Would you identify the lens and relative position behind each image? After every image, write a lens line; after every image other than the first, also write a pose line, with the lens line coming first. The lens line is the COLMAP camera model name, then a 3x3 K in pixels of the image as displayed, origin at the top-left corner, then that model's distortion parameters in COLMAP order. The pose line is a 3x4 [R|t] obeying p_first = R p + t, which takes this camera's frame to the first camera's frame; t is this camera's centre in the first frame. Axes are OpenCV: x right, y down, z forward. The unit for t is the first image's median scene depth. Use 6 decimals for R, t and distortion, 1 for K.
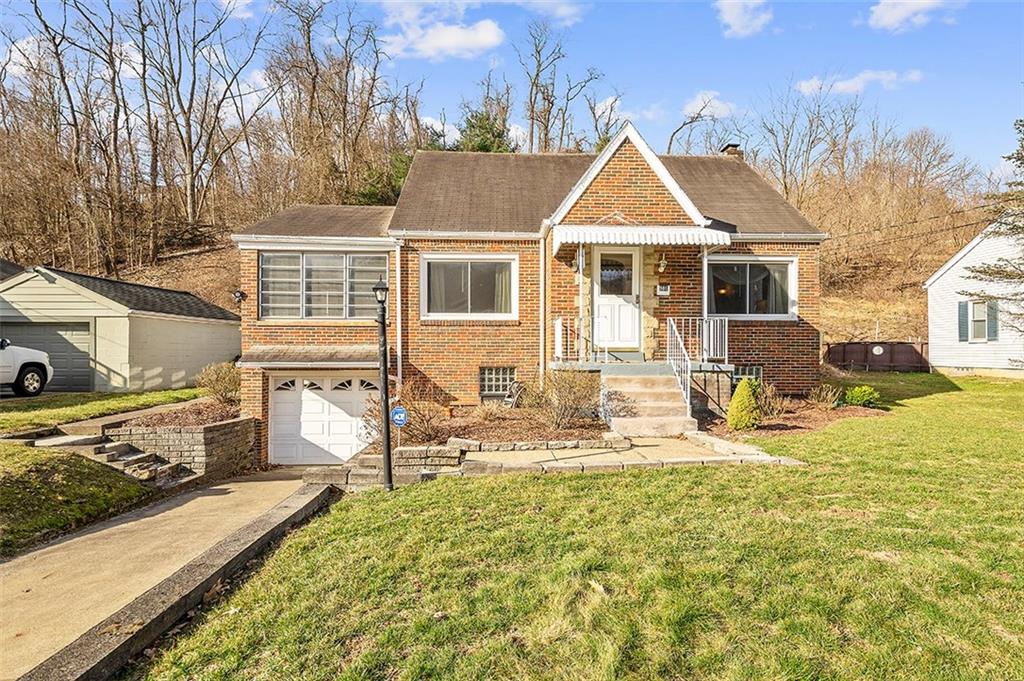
lens RADIAL K [[537.4, 0, 534.3], [0, 537.4, 350.4], [0, 0, 1]] dist [0.007538, -0.005199]
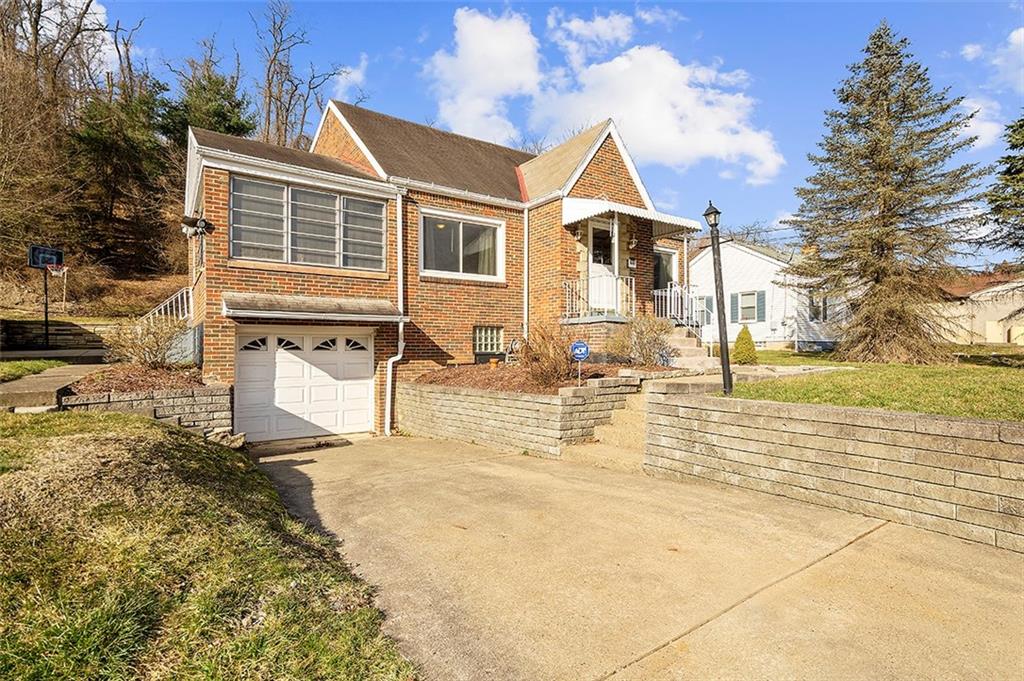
lens RADIAL K [[494.4, 0, 516.9], [0, 494.4, 345.3], [0, 0, 1]] dist [0.004830, 0.000104]
pose [[0.853336, -0.000112, 0.521362, -0.523590], [0.002029, 0.999993, -0.003106, 0.071110], [-0.521358, 0.003708, 0.853330, 0.156475]]
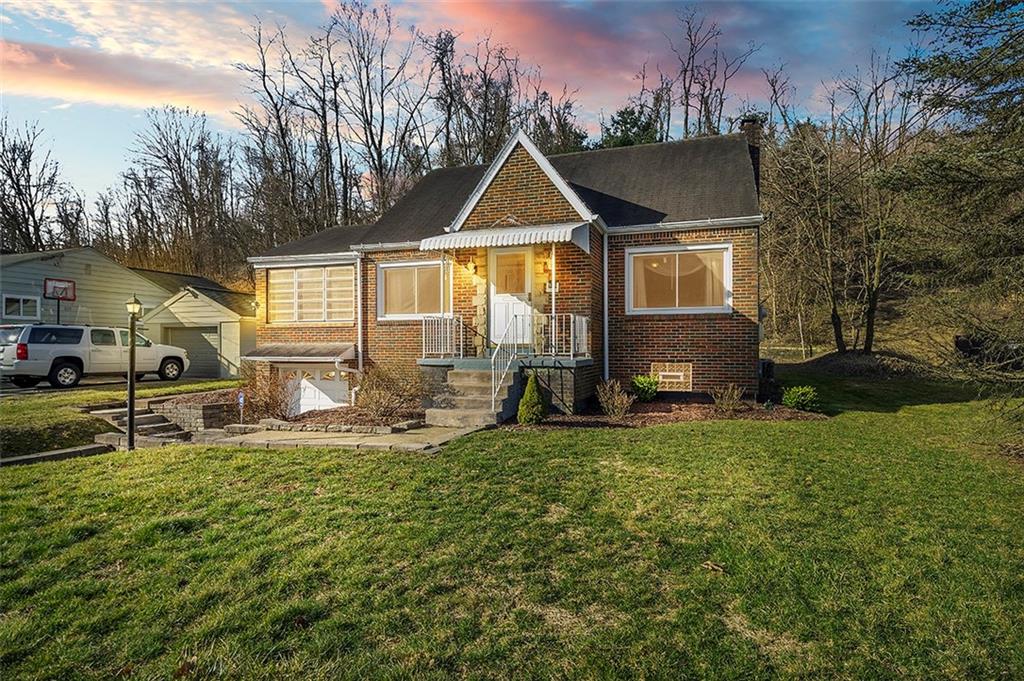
lens RADIAL K [[537.4, 0, 538.8], [0, 537.4, 343.5], [0, 0, 1]] dist [0.007538, -0.005199]
pose [[0.937616, -0.005017, -0.347637, 0.517742], [0.003638, 0.999983, -0.004619, -0.000864], [0.347654, 0.003066, 0.937618, 0.033896]]
